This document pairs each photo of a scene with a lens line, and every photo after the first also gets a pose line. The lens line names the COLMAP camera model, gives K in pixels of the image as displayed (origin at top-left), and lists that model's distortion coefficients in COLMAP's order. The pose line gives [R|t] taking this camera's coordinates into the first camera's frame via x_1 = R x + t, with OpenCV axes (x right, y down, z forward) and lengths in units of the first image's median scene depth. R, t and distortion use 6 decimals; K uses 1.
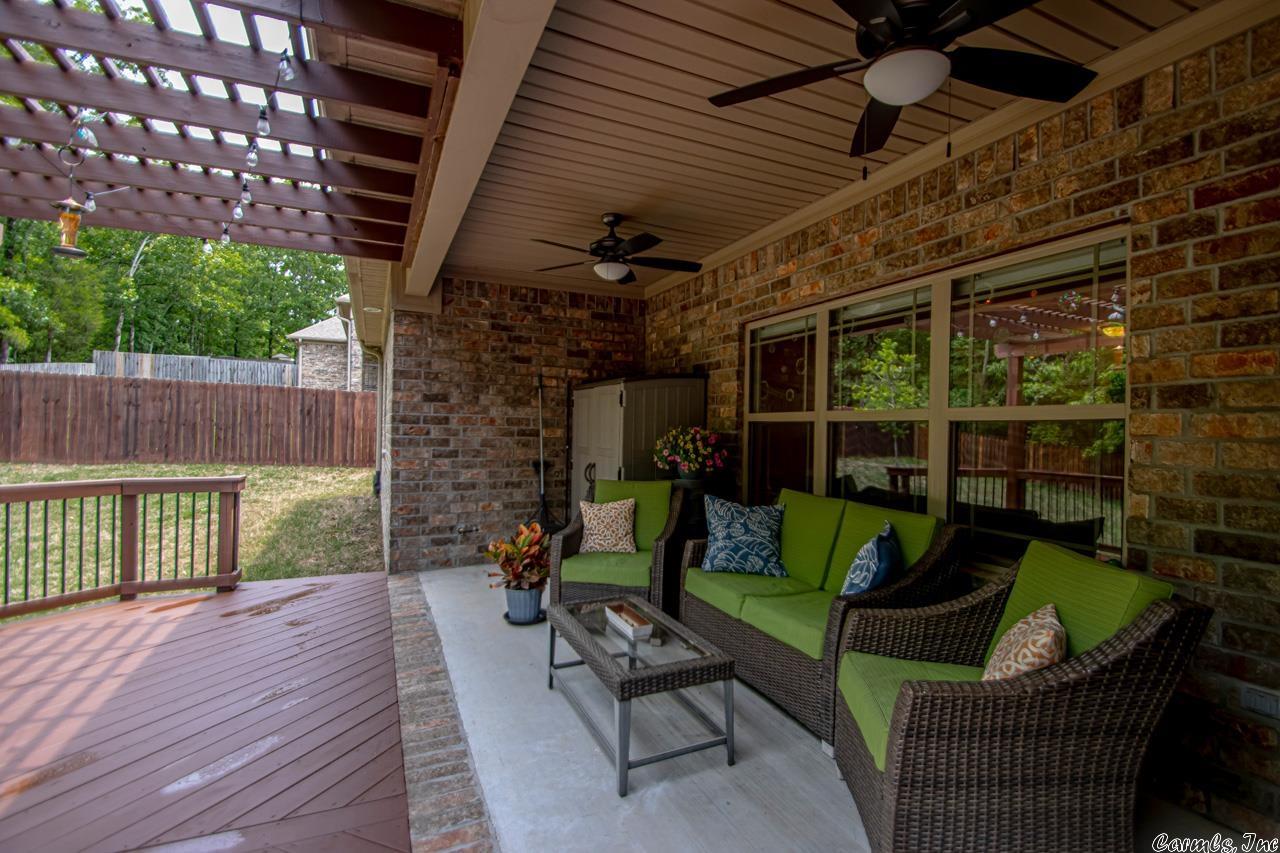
lens RADIAL K [[599.3, 0, 646.2], [0, 599.3, 428.6], [0, 0, 1]] dist [0.000843, -0.004172]
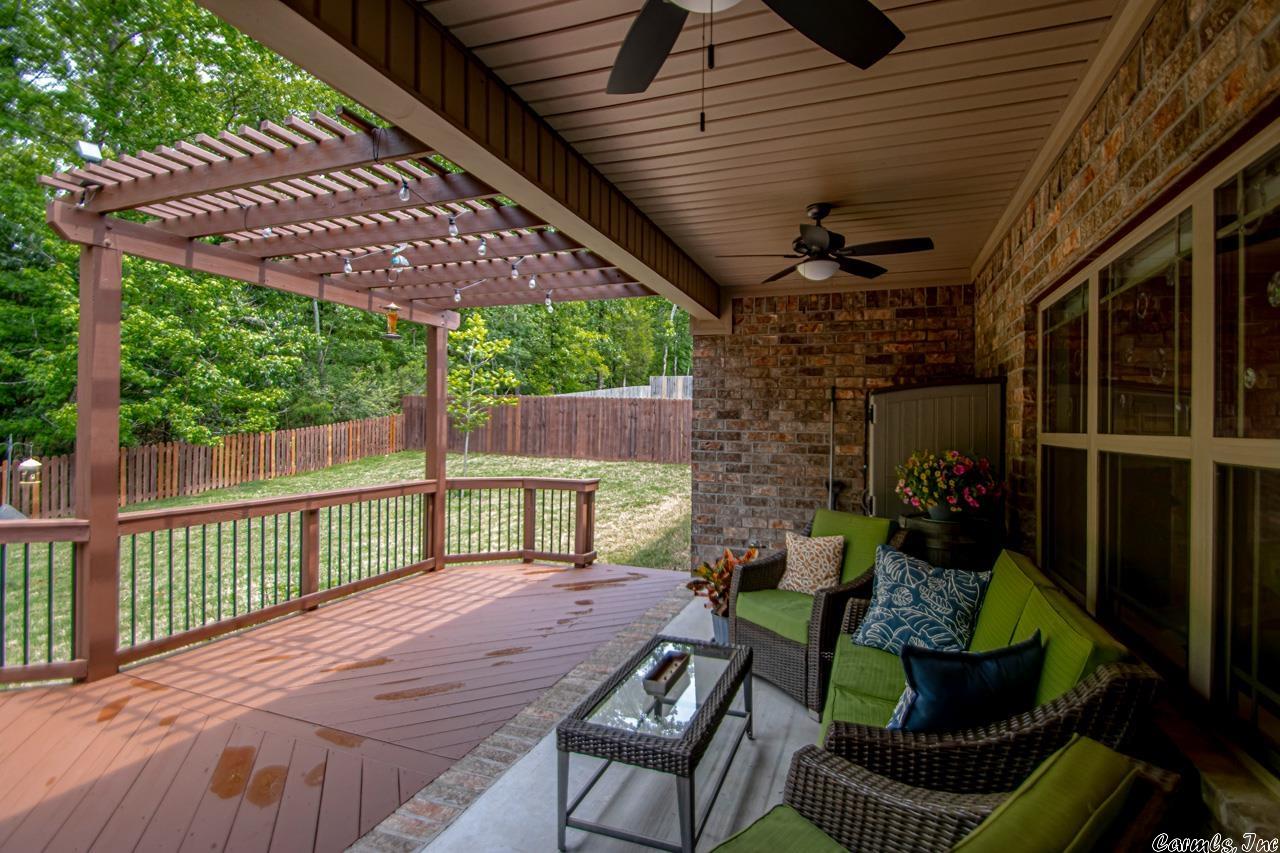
lens RADIAL K [[599.3, 0, 645.8], [0, 599.3, 422.6], [0, 0, 1]] dist [0.000843, -0.004172]
pose [[0.706335, -0.008072, -0.707832, 0.281066], [-0.003923, 0.999875, -0.015317, -0.020635], [0.707867, 0.013596, 0.706215, 0.157748]]
